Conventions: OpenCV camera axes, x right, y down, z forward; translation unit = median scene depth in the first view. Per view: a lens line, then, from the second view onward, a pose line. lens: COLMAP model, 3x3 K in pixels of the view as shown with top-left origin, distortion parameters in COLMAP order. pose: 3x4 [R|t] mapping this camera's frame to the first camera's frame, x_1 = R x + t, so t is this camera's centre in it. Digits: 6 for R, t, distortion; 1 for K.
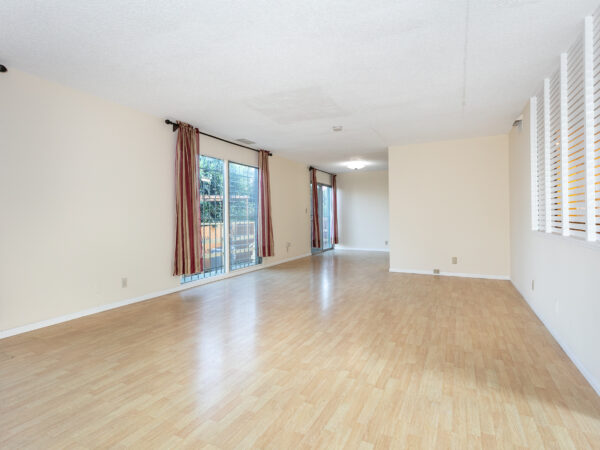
lens RADIAL K [[320.7, 0, 298.5], [0, 320.7, 216.3], [0, 0, 1]] dist [0.000563, 0.001534]
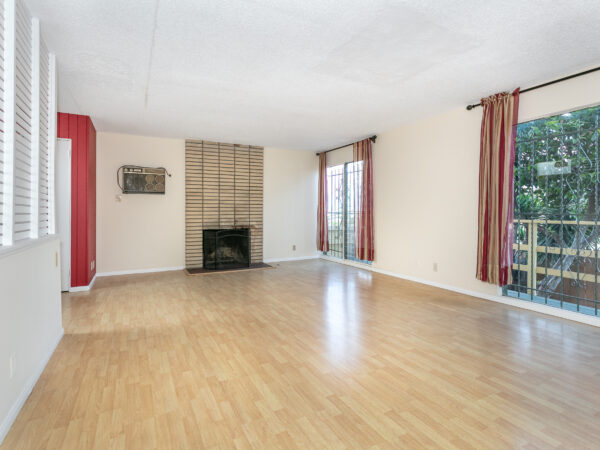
lens RADIAL K [[320.7, 0, 298.5], [0, 320.7, 216.3], [0, 0, 1]] dist [0.000563, 0.001534]
pose [[-0.589981, 0.018336, -0.807209, 0.960381], [0.008425, 0.999827, 0.016554, -0.003821], [0.807373, 0.002965, -0.590033, 1.775066]]
